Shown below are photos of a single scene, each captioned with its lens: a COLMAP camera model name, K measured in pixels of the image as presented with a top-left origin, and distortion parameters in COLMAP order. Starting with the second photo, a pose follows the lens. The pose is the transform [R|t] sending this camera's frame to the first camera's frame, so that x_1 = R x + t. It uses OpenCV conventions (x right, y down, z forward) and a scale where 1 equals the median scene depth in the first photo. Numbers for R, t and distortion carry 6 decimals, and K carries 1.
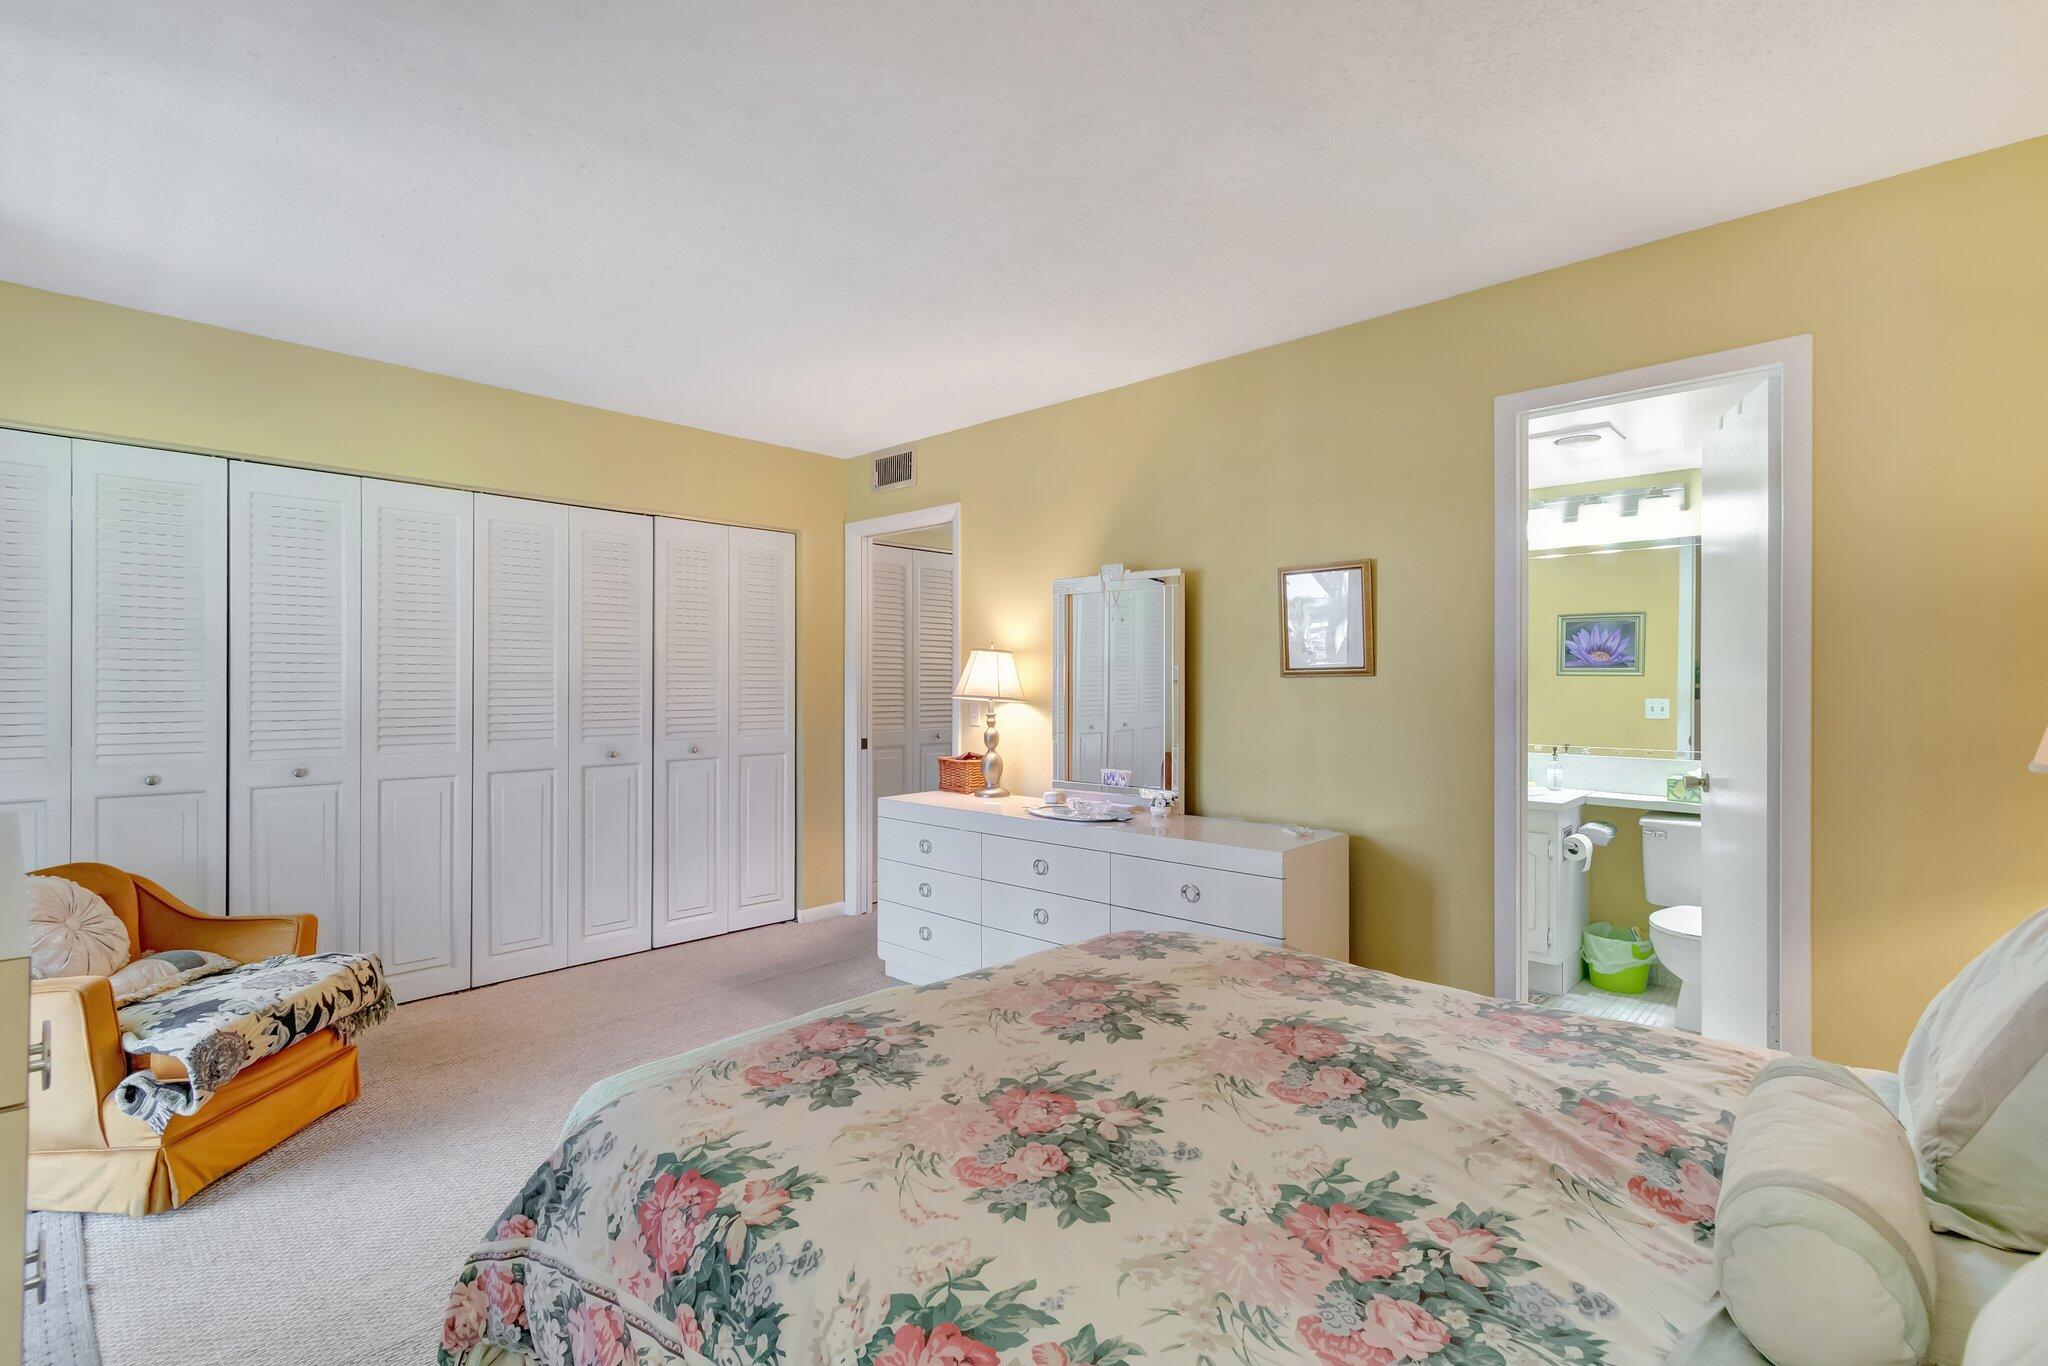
lens RADIAL K [[906.8, 0, 1008.7], [0, 906.8, 672.0], [0, 0, 1]] dist [0.001506, -0.000372]
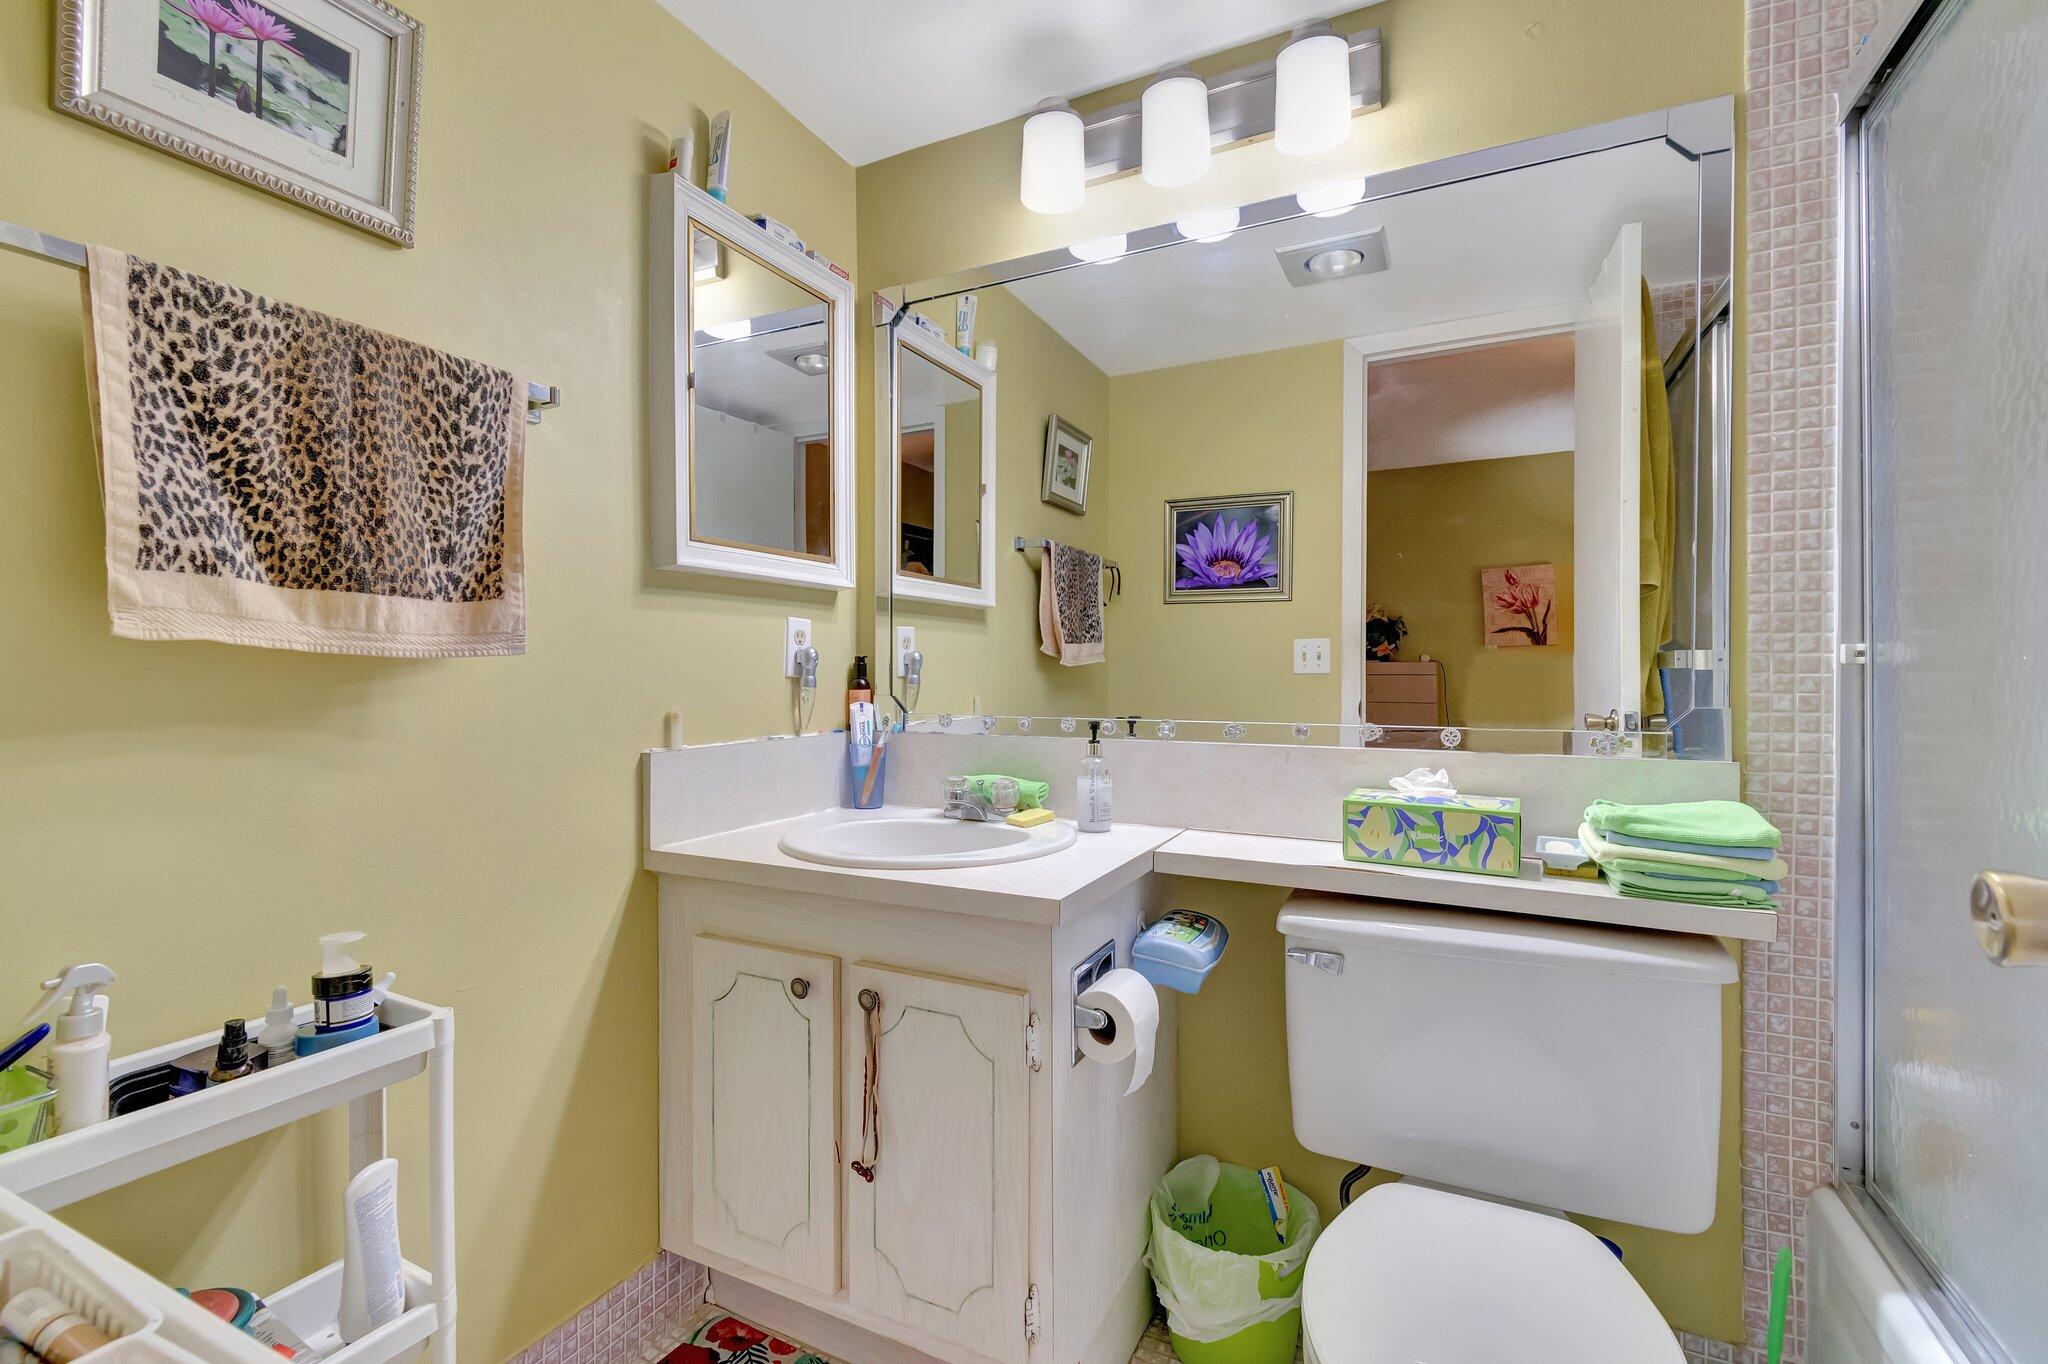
lens RADIAL K [[906.8, 0, 1008.7], [0, 906.8, 671.0], [0, 0, 1]] dist [0.001506, -0.000372]
pose [[0.952980, 0.001182, 0.303031, 0.467719], [-0.002446, 0.999990, 0.003790, 0.061999], [-0.303023, -0.004353, 0.952973, 0.667009]]
